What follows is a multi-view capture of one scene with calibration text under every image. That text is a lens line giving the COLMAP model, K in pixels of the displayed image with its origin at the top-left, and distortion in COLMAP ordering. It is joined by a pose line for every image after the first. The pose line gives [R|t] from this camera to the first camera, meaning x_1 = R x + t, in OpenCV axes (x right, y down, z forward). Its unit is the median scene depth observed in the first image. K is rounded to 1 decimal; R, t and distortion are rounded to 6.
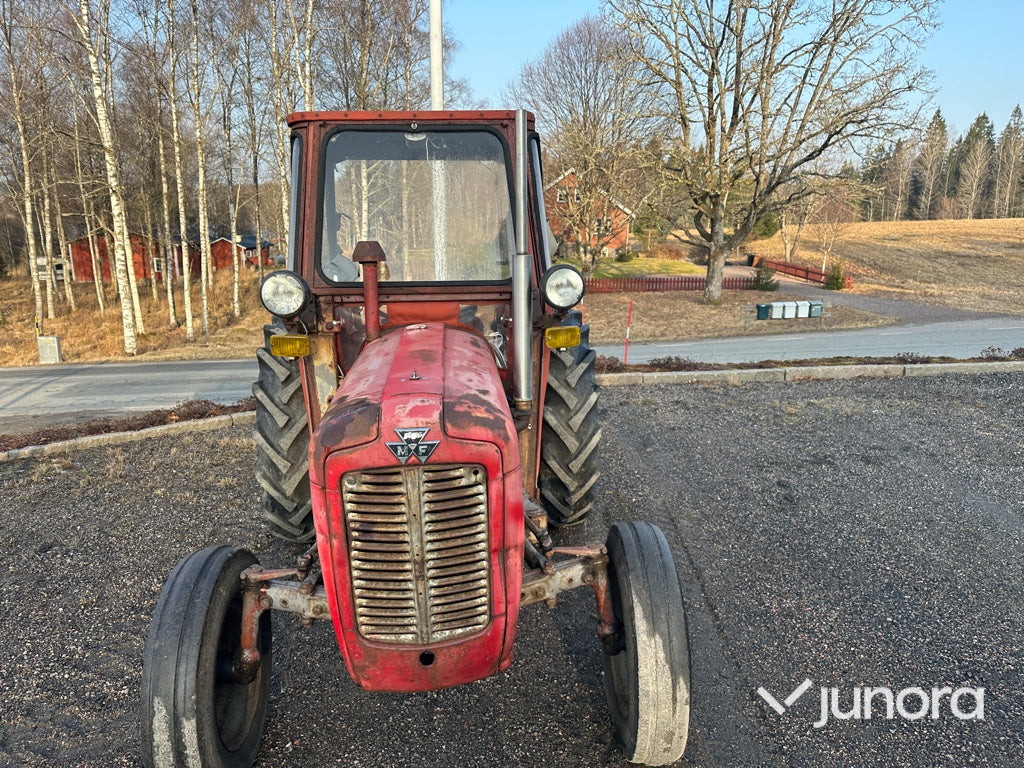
lens RADIAL K [[717.8, 0, 518.1], [0, 717.8, 389.0], [0, 0, 1]] dist [0.068213, -0.083113]
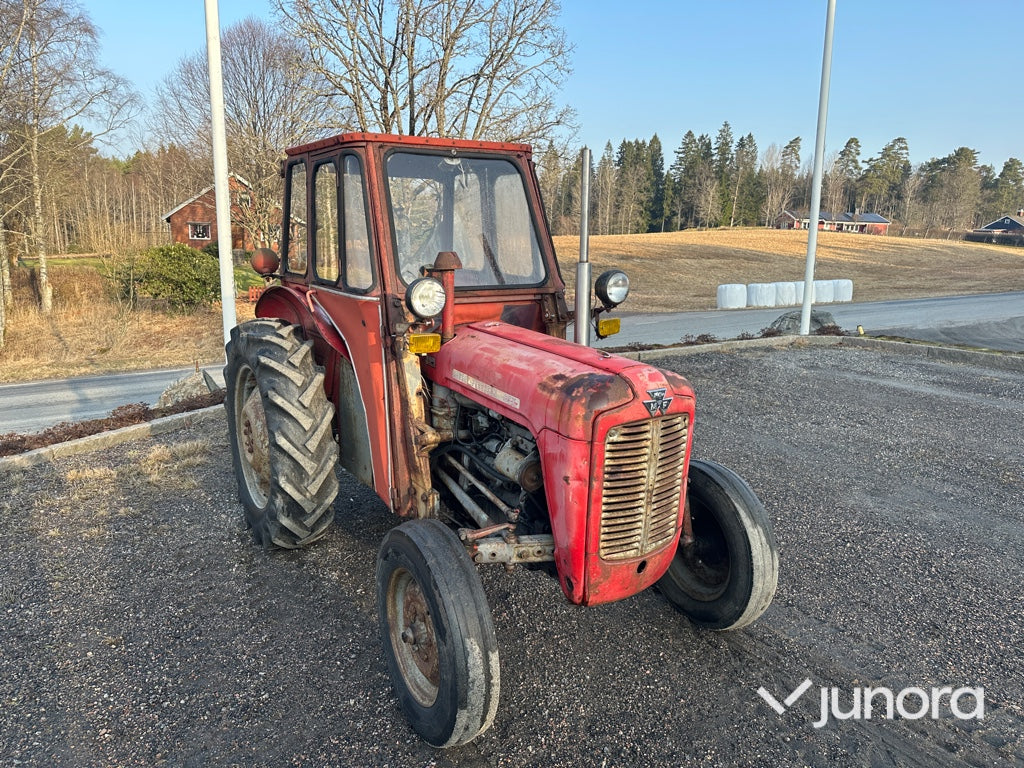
lens RADIAL K [[716.8, 0, 507.3], [0, 716.8, 385.8], [0, 0, 1]] dist [0.071793, -0.091256]
pose [[0.899751, -0.075709, 0.429786, -0.483261], [0.082690, 0.996572, 0.002441, 0.010455], [-0.428498, 0.033343, 0.902927, -0.051939]]
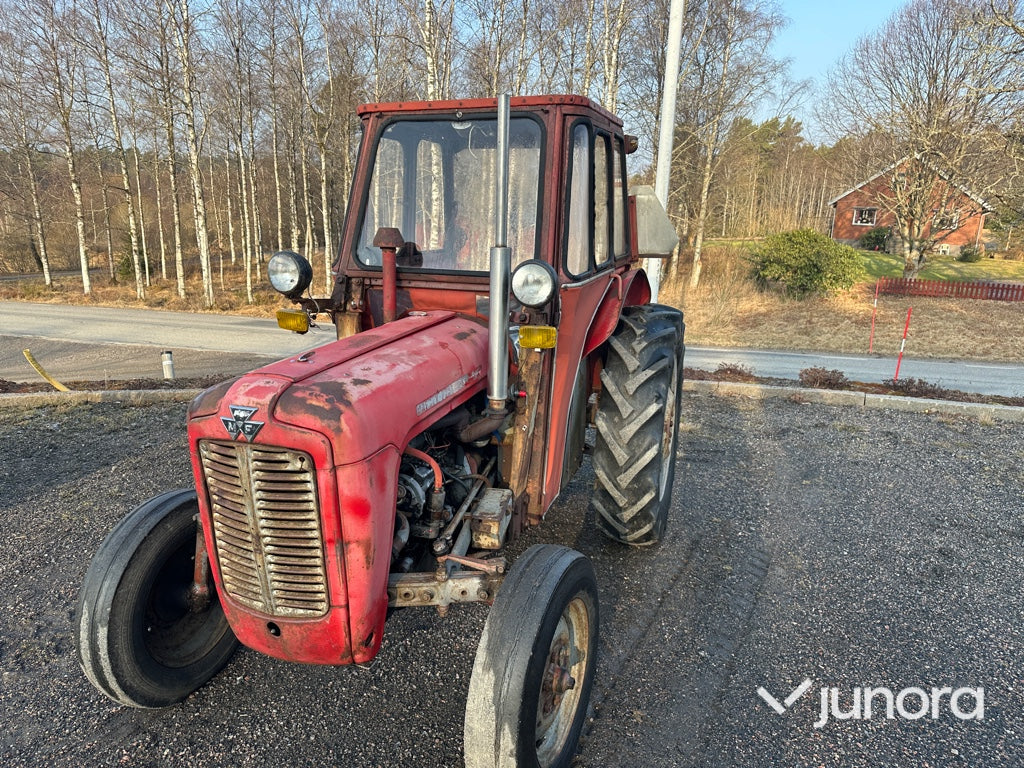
lens RADIAL K [[717.8, 0, 507.9], [0, 717.8, 382.2], [0, 0, 1]] dist [0.058841, -0.067632]
pose [[0.906122, 0.122966, -0.404749, 0.303496], [-0.119639, 0.992248, 0.033615, -0.030374], [0.405745, 0.017964, 0.913810, 0.097234]]
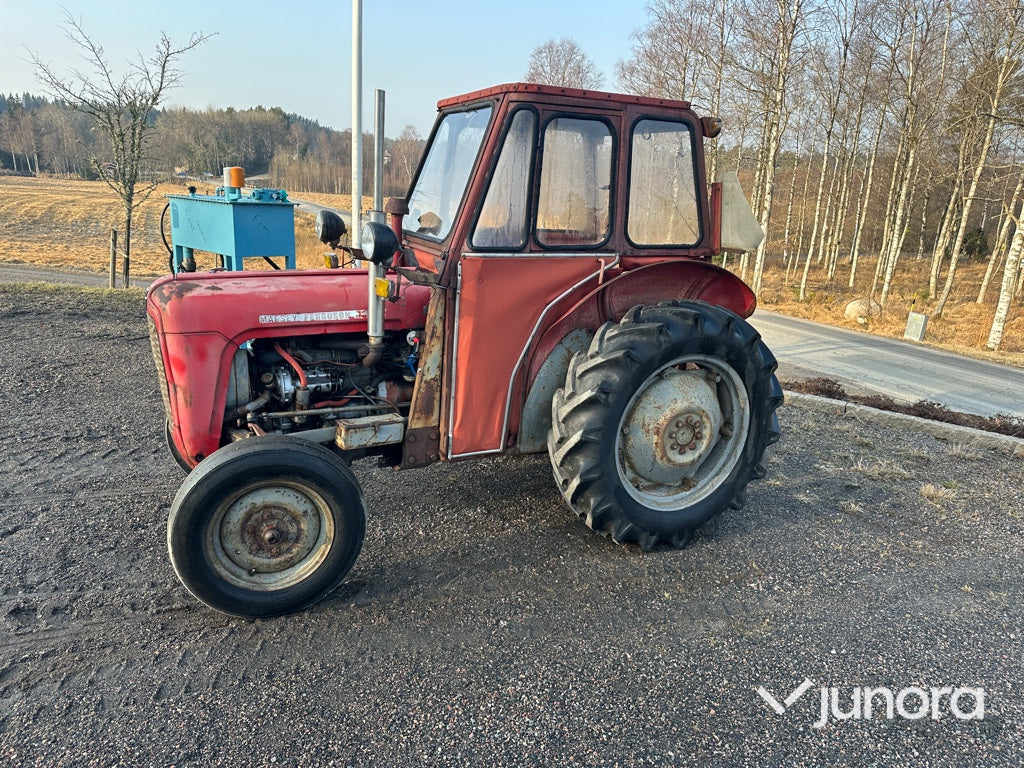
lens RADIAL K [[716.8, 0, 507.3], [0, 716.8, 385.8], [0, 0, 1]] dist [0.071793, -0.091256]
pose [[0.303504, 0.281636, -0.910256, 0.893534], [-0.267801, 0.942024, 0.202173, -0.155992], [0.914422, 0.182407, 0.361330, 0.591232]]
